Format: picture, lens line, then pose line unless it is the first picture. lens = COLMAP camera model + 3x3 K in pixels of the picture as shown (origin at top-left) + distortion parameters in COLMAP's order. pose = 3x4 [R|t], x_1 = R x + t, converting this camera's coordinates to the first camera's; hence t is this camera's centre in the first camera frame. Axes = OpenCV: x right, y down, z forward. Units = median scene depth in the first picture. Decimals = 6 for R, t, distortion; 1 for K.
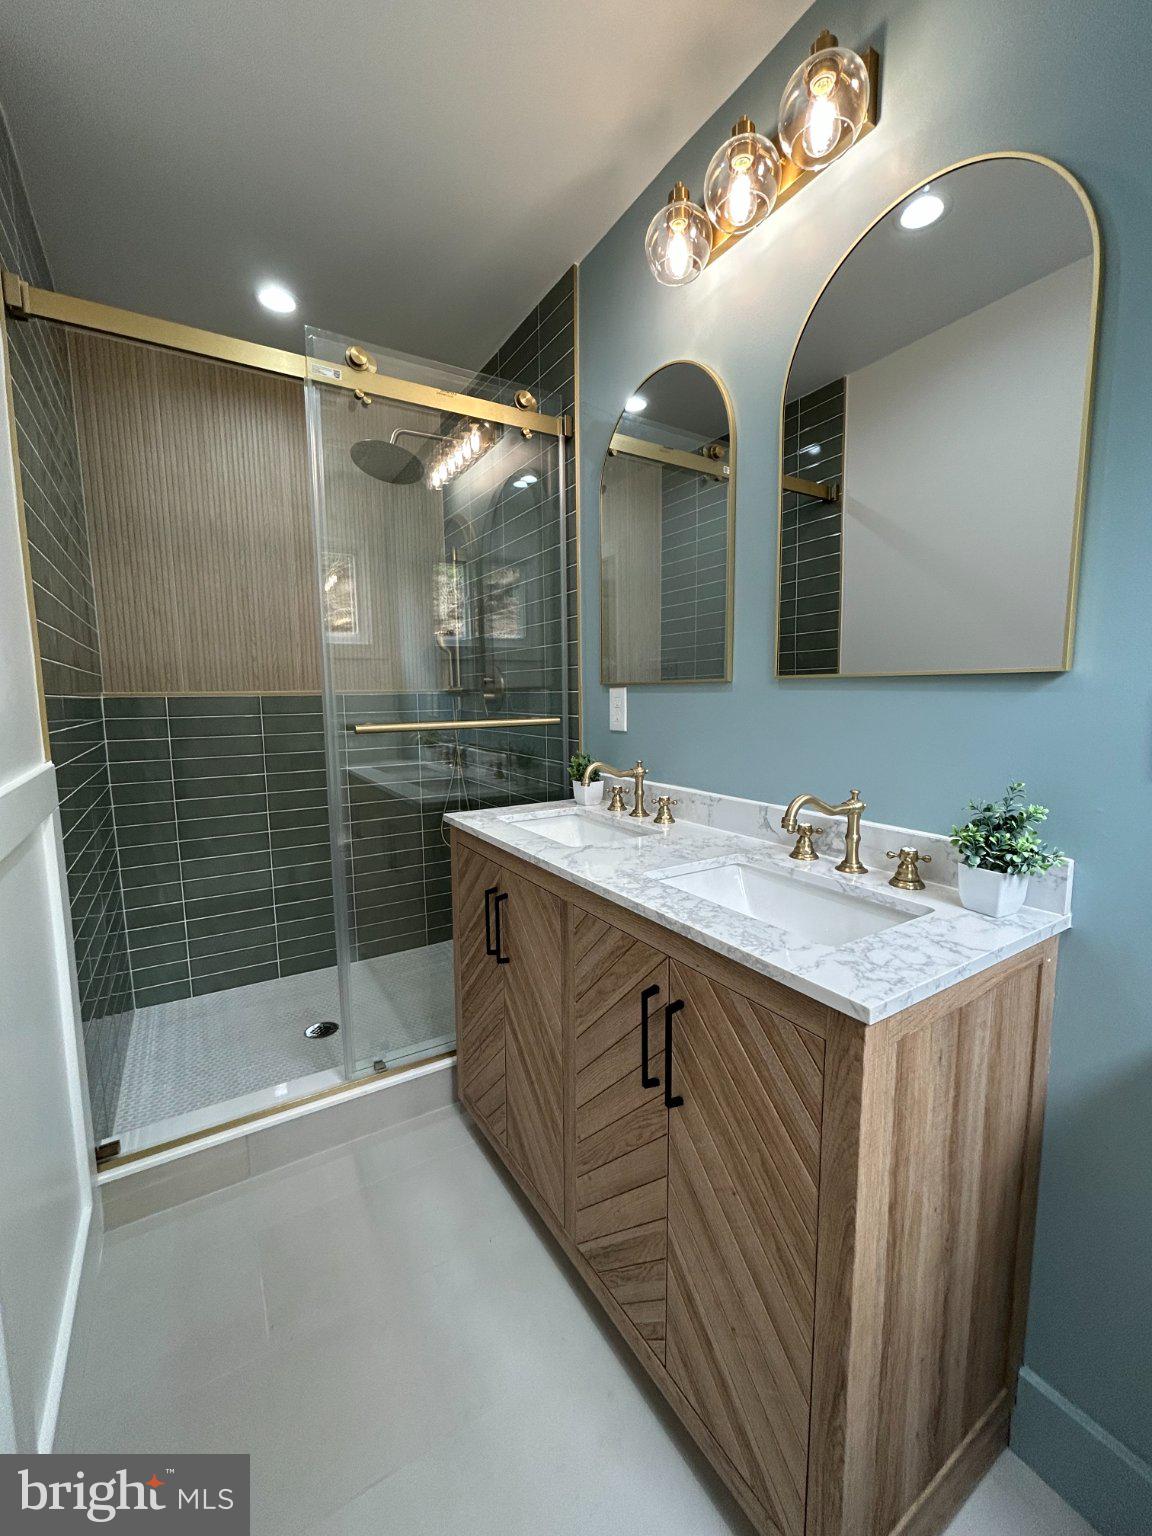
lens RADIAL K [[619.2, 0, 577.9], [0, 619.2, 765.5], [0, 0, 1]] dist [-0.005742, 0.002066]
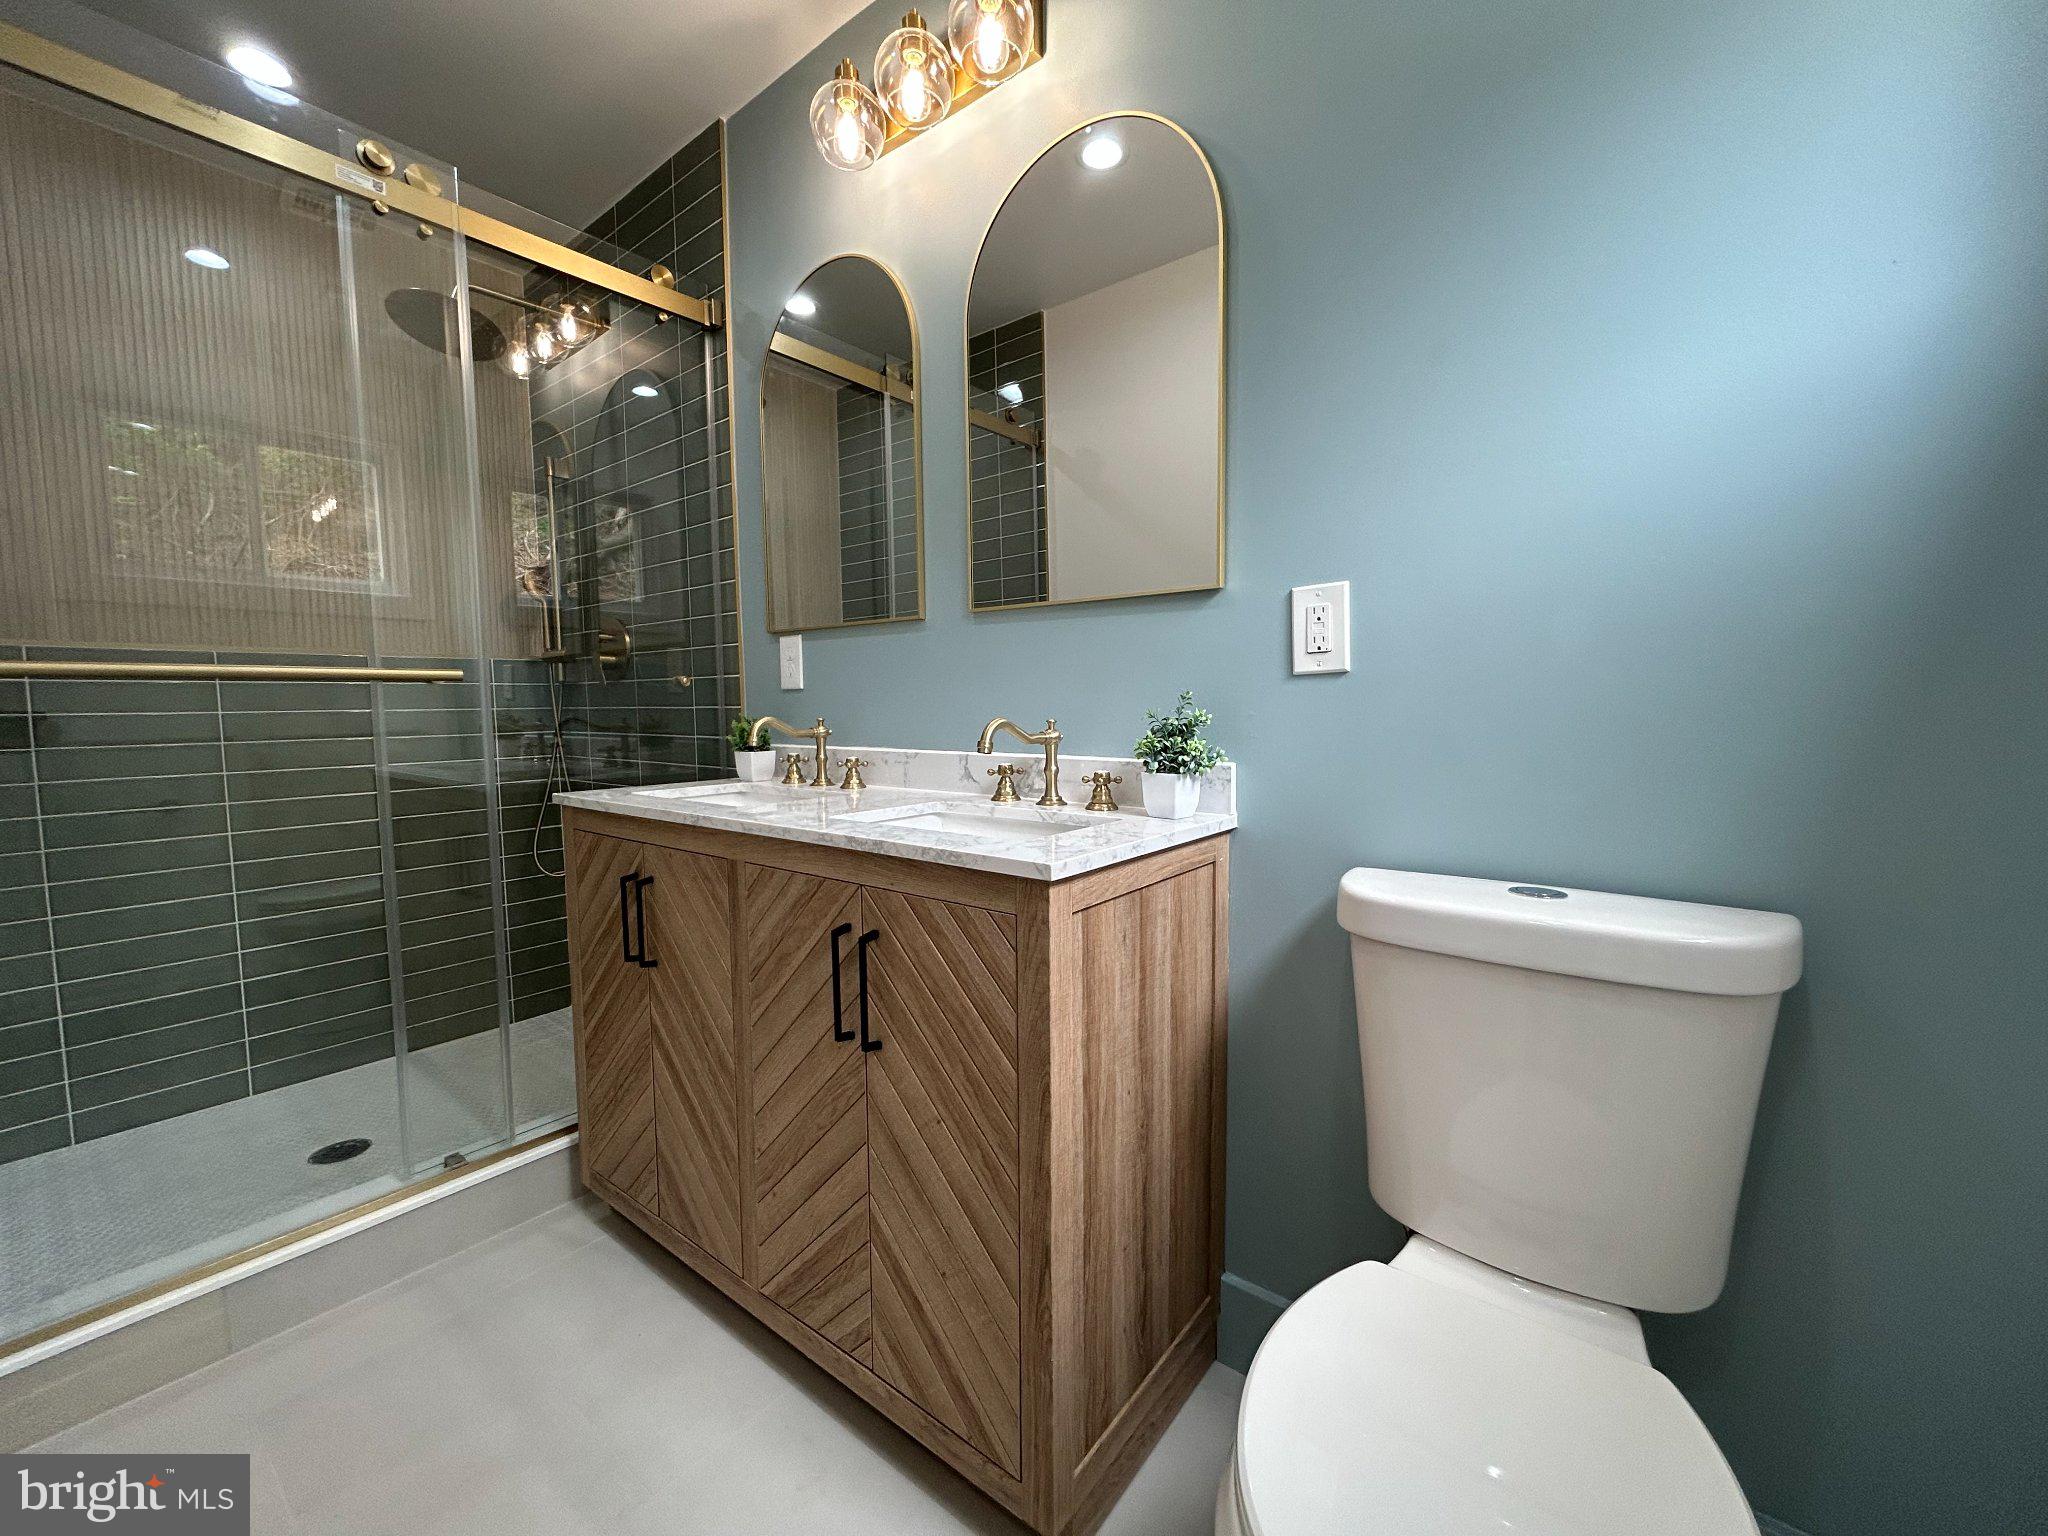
lens RADIAL K [[825.6, 0, 1025.4], [0, 825.6, 766.6], [0, 0, 1]] dist [-0.005742, 0.002066]
pose [[0.940837, -0.024745, 0.337955, -0.019501], [0.039557, 0.998532, -0.037010, 0.123260], [-0.336543, 0.048189, 0.940434, -0.145986]]
